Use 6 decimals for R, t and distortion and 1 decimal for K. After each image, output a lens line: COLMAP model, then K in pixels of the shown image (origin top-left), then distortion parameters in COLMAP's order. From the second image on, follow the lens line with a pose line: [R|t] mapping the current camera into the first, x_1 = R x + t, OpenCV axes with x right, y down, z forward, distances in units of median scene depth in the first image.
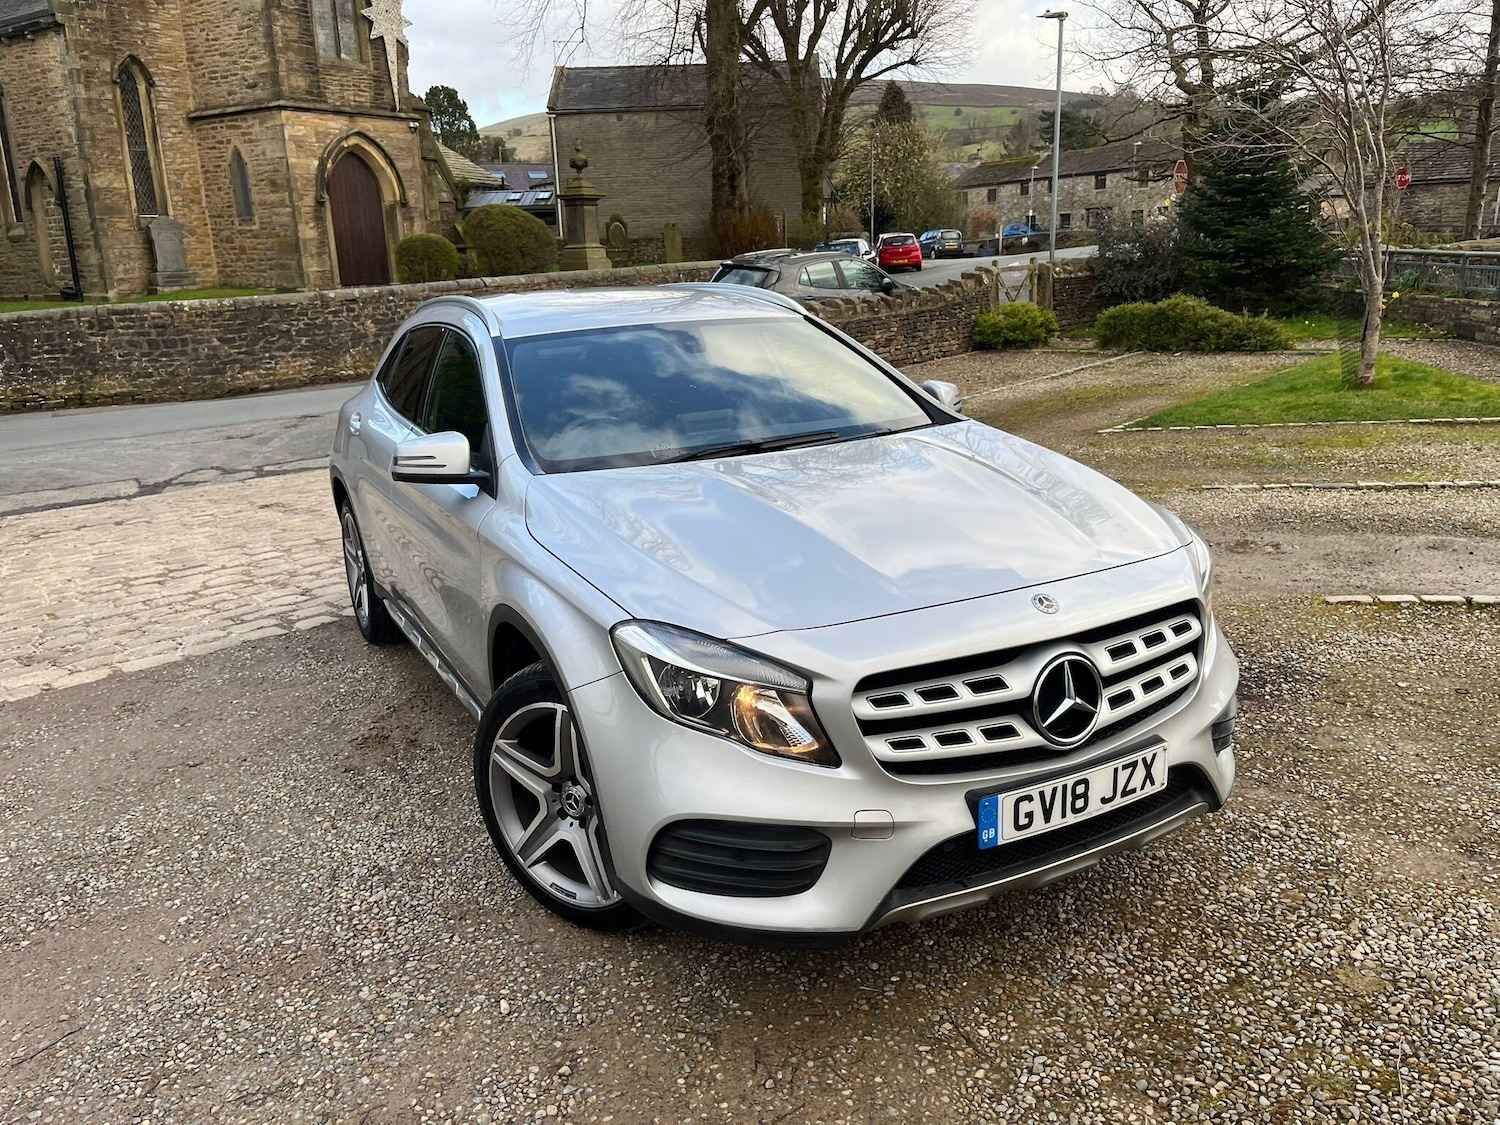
lens RADIAL K [[1139.3, 0, 744.5], [0, 1139.3, 574.9], [0, 0, 1]] dist [0.058161, -0.076714]
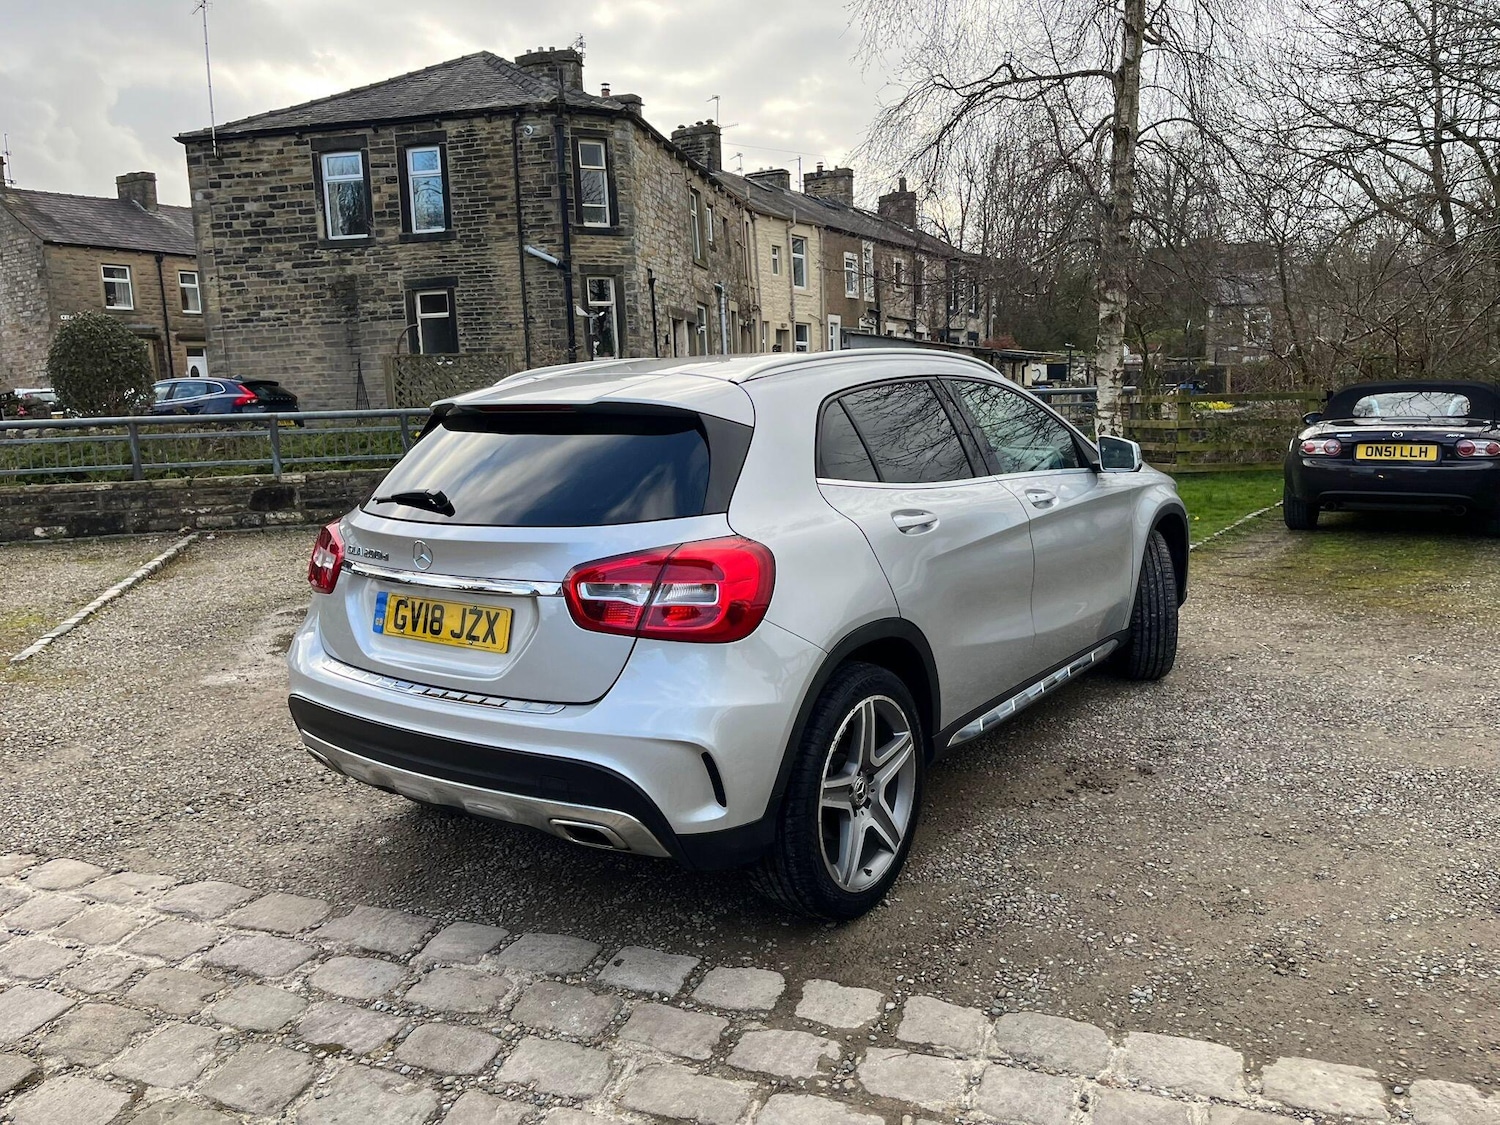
lens RADIAL K [[1139.0, 0, 738.9], [0, 1139.0, 559.6], [0, 0, 1]] dist [0.039917, -0.034261]
pose [[-0.441058, -0.088158, 0.893138, -0.256029], [0.287825, 0.928705, 0.233805, -0.085183], [-0.850074, 0.360189, -0.384238, 0.384610]]
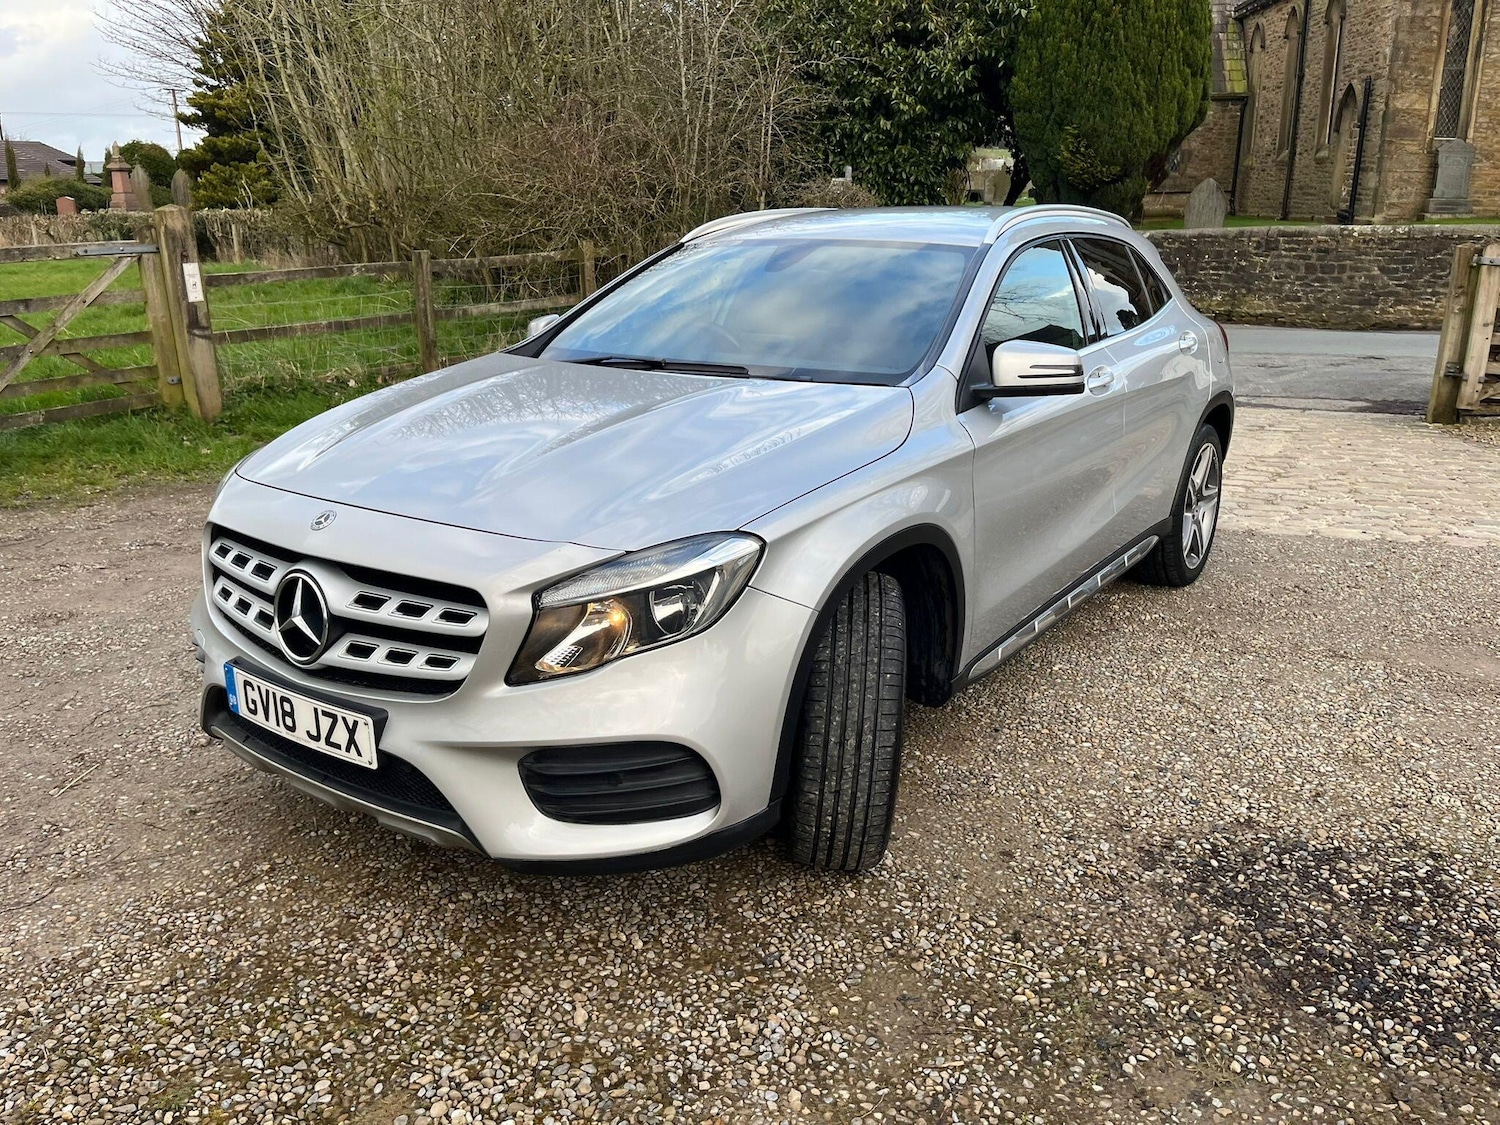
lens RADIAL K [[1140.6, 0, 741.1], [0, 1140.6, 559.0], [0, 0, 1]] dist [0.070648, -0.102425]
pose [[0.444870, 0.291902, -0.846690, 0.182562], [-0.252536, 0.947917, 0.194112, -0.032455], [0.859253, 0.127465, 0.495415, 0.118923]]
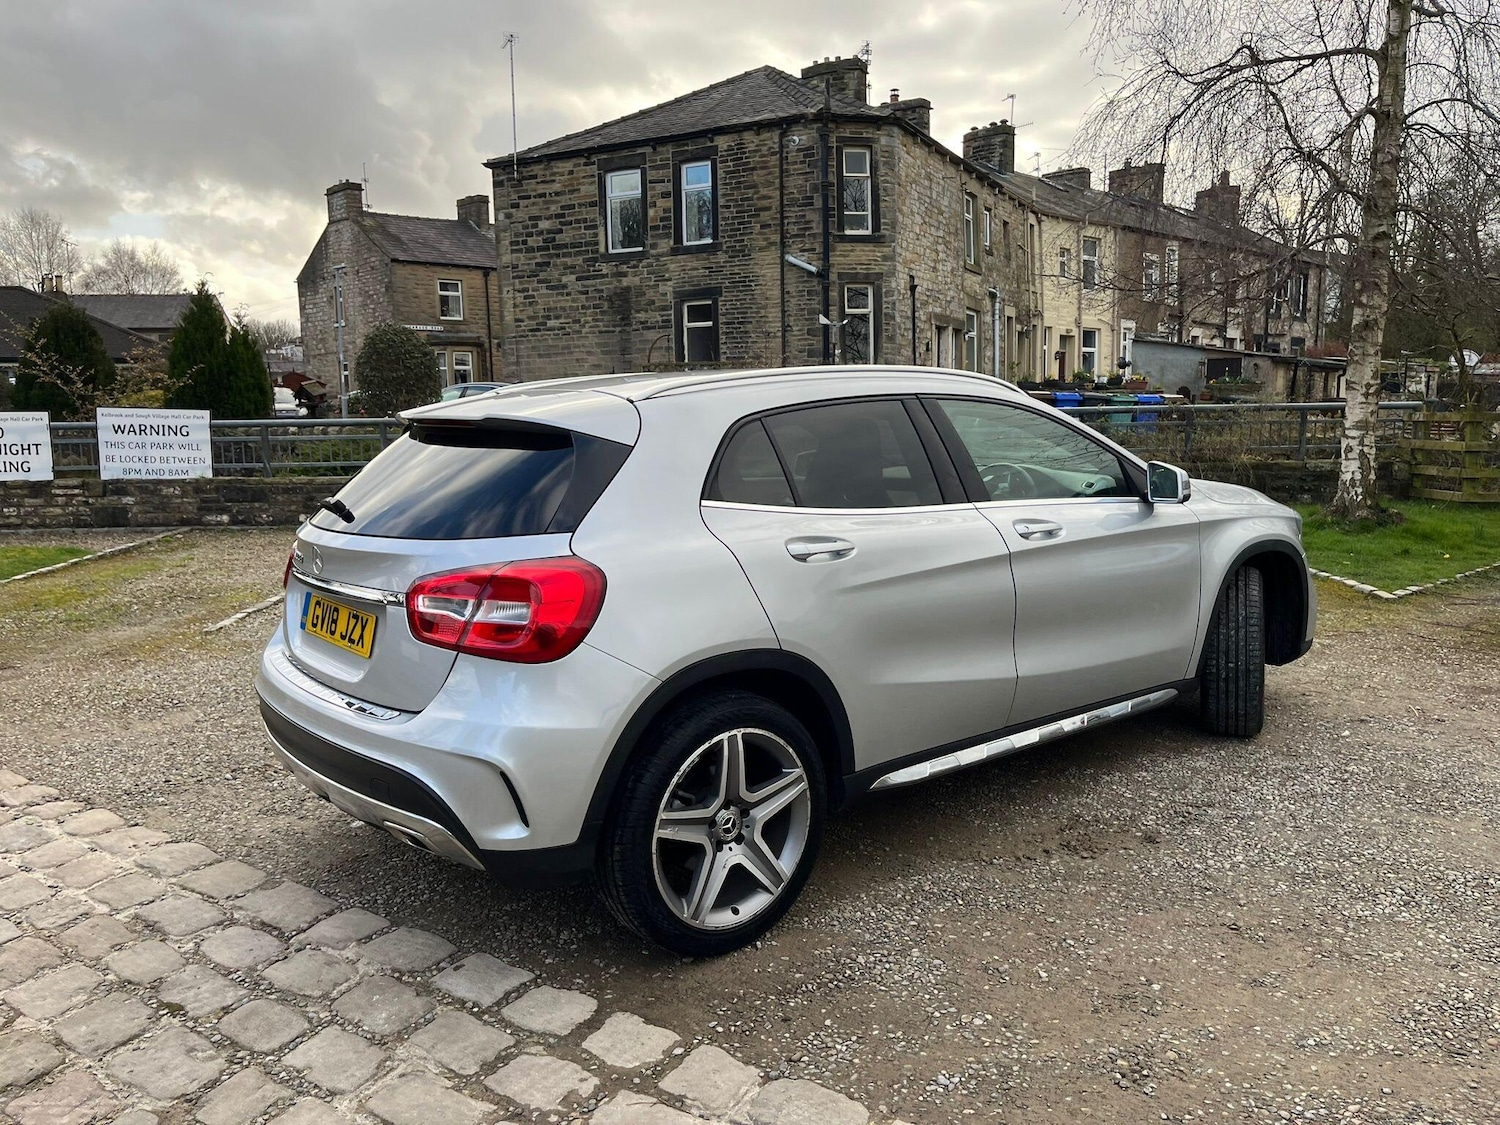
lens RADIAL K [[1140.2, 0, 739.4], [0, 1140.2, 564.8], [0, 0, 1]] dist [0.051676, -0.067034]
pose [[-0.190507, -0.103413, 0.976224, -0.273448], [0.290858, 0.943840, 0.156742, -0.067489], [-0.937608, 0.313803, -0.149730, 0.322740]]
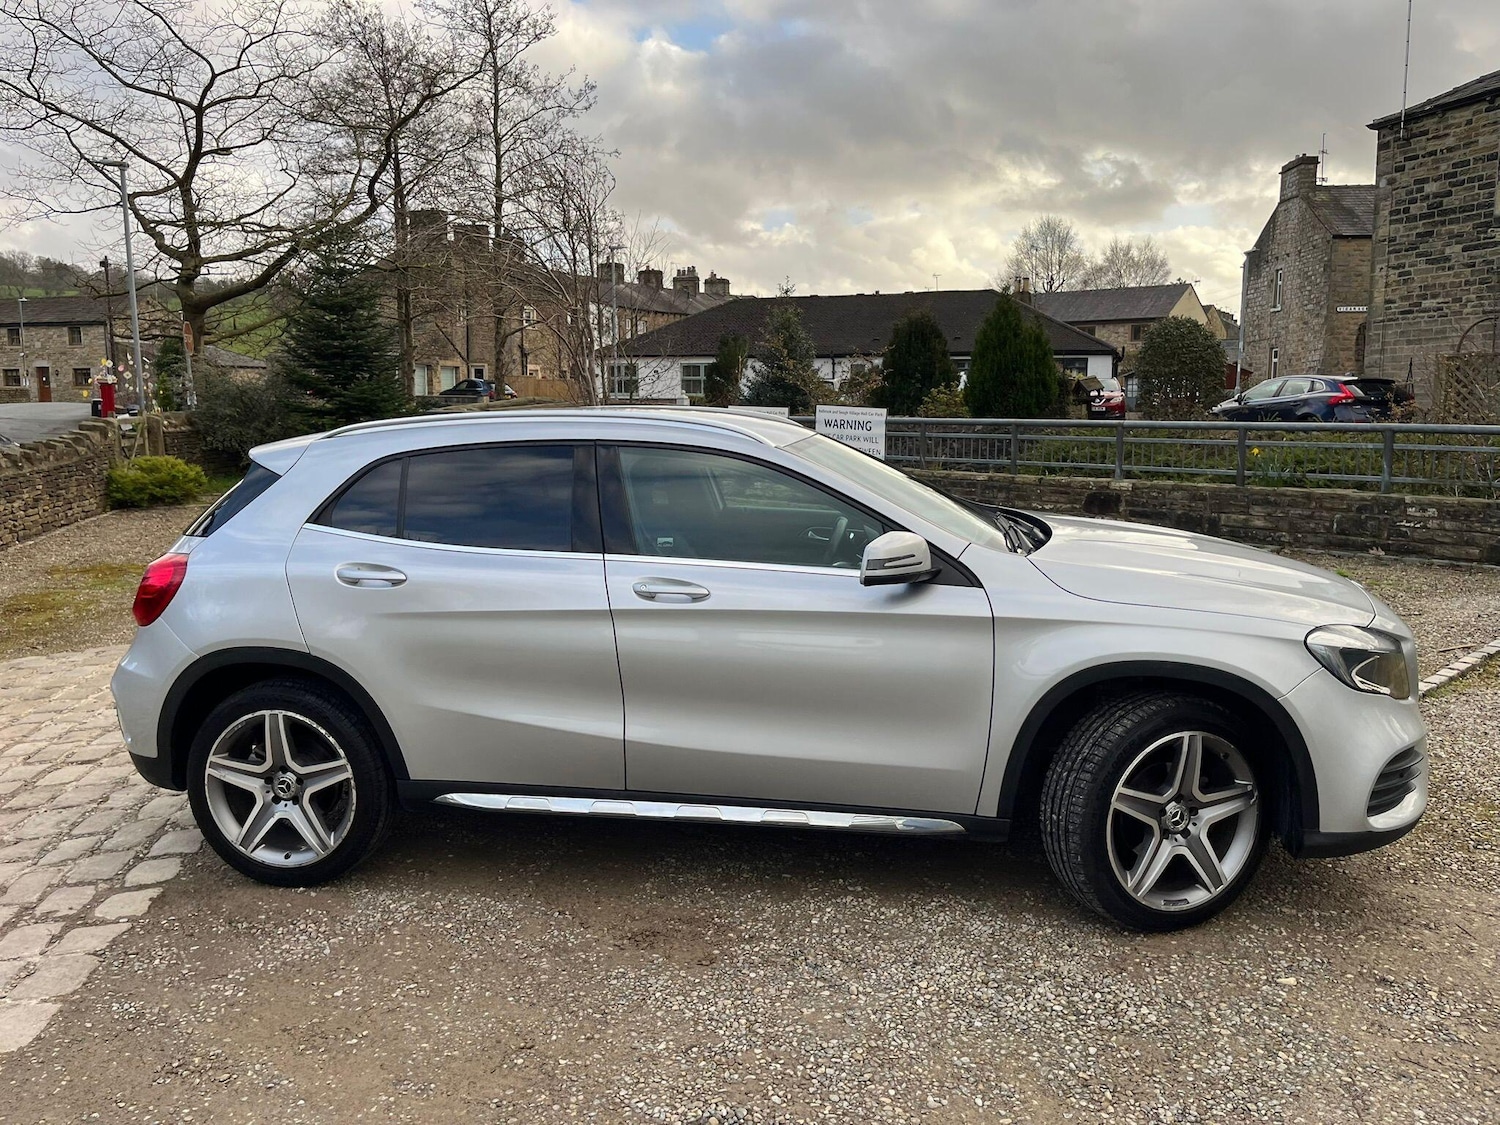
lens RADIAL K [[1140.6, 0, 741.1], [0, 1140.6, 559.0], [0, 0, 1]] dist [0.070648, -0.102425]
pose [[0.599797, -0.083353, 0.795799, -0.223914], [0.203778, 0.977678, -0.051186, -0.015255], [-0.773768, 0.192867, 0.603394, 0.098754]]
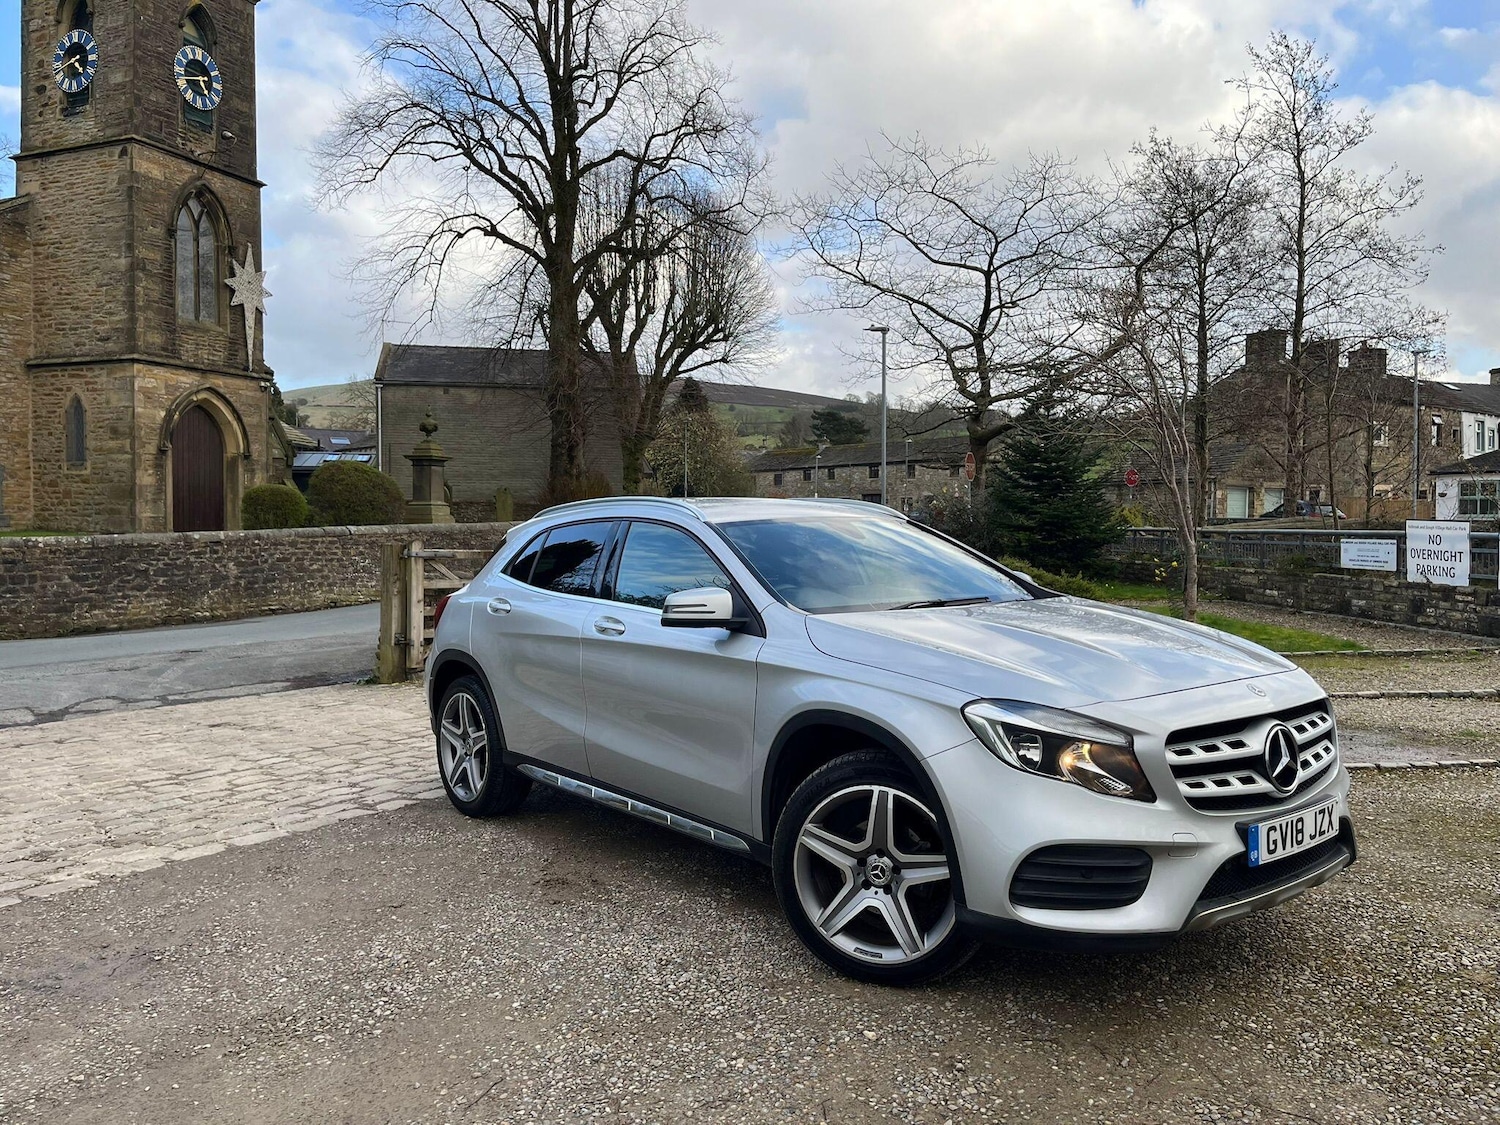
lens RADIAL K [[1139.3, 0, 754.5], [0, 1139.3, 551.5], [0, 0, 1]] dist [0.065792, -0.090602]
pose [[0.979836, 0.028974, 0.197694, -0.089494], [0.021637, 0.968226, -0.249139, 0.028533], [-0.198631, 0.248393, 0.948075, -0.036210]]
